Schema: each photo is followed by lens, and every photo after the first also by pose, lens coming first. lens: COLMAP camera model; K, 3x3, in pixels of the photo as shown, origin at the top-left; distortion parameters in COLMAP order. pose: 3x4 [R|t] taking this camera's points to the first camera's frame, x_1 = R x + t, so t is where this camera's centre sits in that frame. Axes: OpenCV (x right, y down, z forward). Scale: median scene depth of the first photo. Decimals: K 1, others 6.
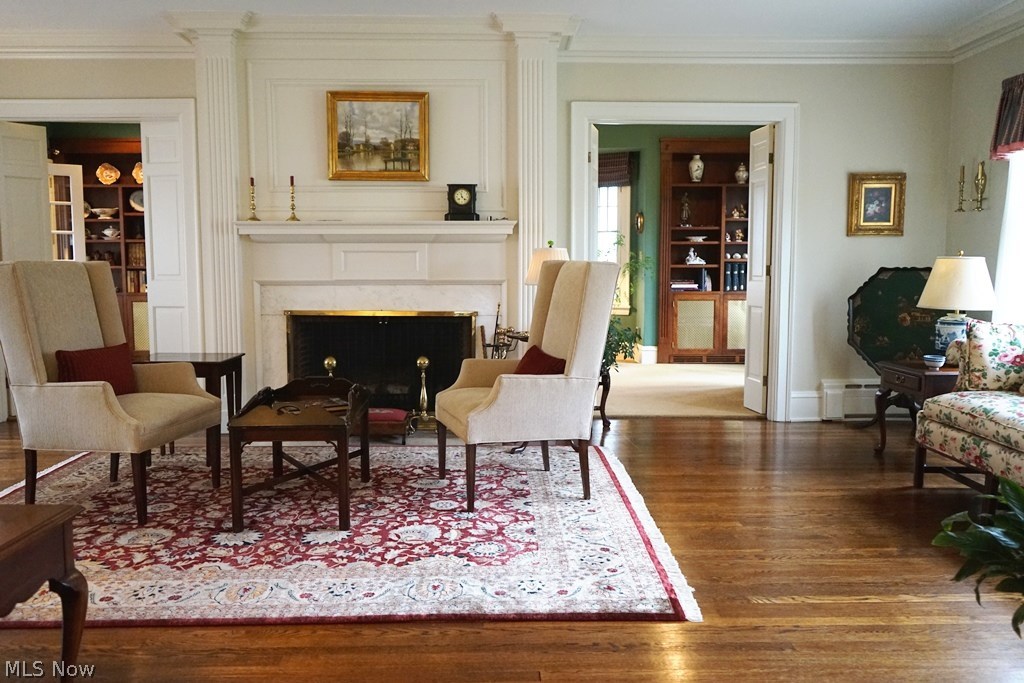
lens RADIAL K [[829.4, 0, 508.5], [0, 829.4, 341.7], [0, 0, 1]] dist [-0.002352, 0.006871]
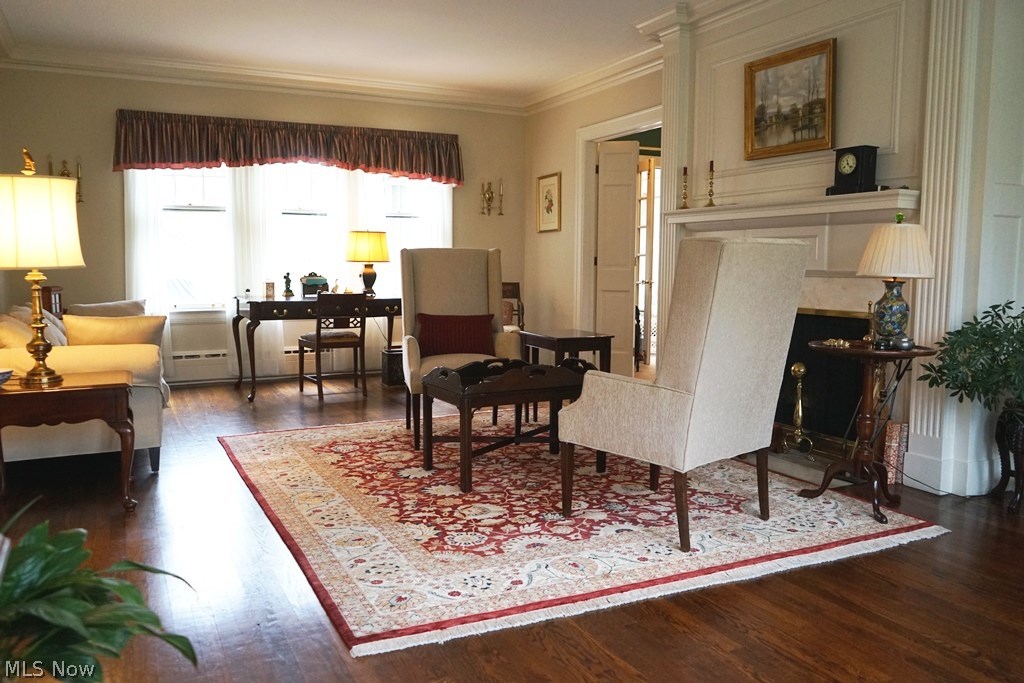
lens RADIAL K [[829.4, 0, 510.8], [0, 829.4, 339.4], [0, 0, 1]] dist [-0.002352, 0.006871]
pose [[0.416840, 0.085874, -0.904914, 0.755522], [-0.094541, 0.994224, 0.050799, -0.029206], [0.904050, 0.064377, 0.422551, 0.562925]]
